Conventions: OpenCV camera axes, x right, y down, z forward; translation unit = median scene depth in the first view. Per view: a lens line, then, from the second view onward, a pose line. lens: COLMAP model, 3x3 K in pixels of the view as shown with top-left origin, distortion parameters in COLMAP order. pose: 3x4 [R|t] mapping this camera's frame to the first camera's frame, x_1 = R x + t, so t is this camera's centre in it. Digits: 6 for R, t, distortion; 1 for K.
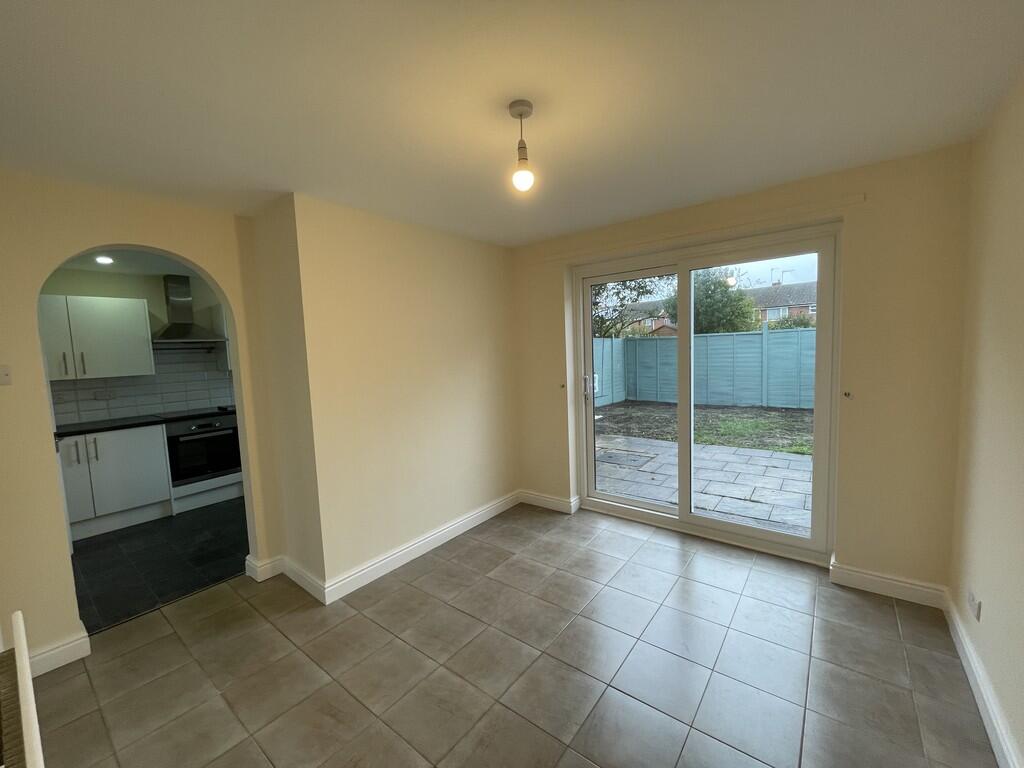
lens RADIAL K [[414.2, 0, 512.0], [0, 414.2, 384.0], [0, 0, 1]] dist [-0.002194, 0.000011]
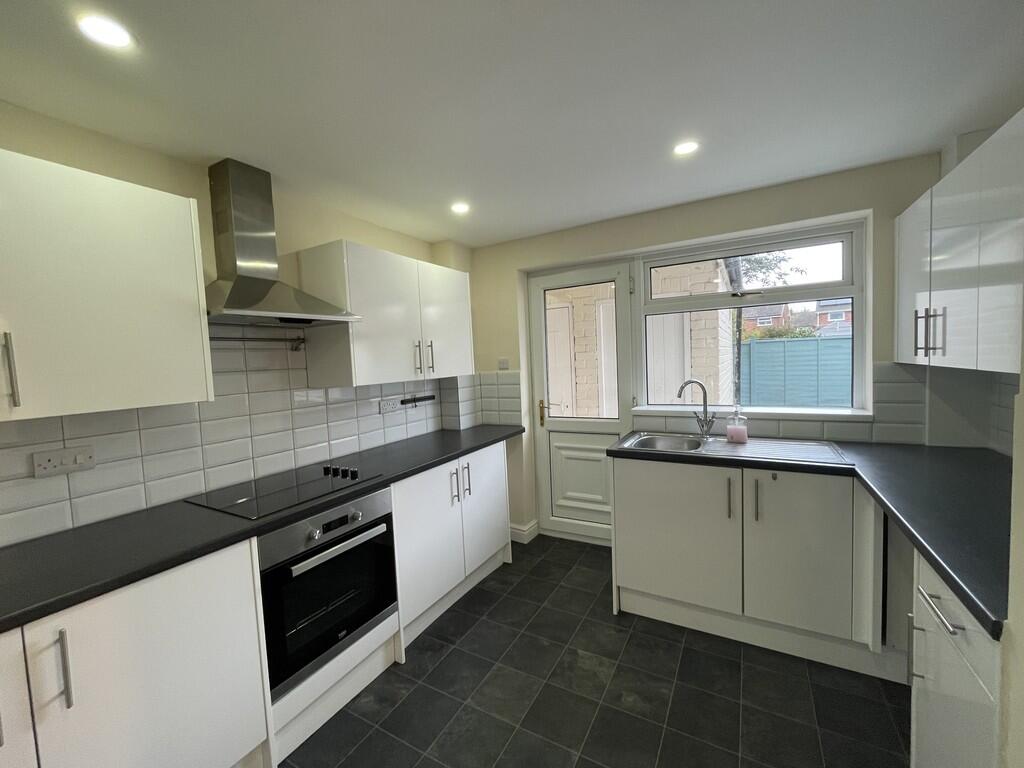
lens RADIAL K [[414.2, 0, 512.0], [0, 414.2, 384.0], [0, 0, 1]] dist [-0.002194, 0.000011]
pose [[0.988051, -0.013443, 0.153539, -0.657006], [0.018281, 0.999379, -0.030139, -0.021945], [-0.153038, 0.032586, 0.987683, 0.587907]]
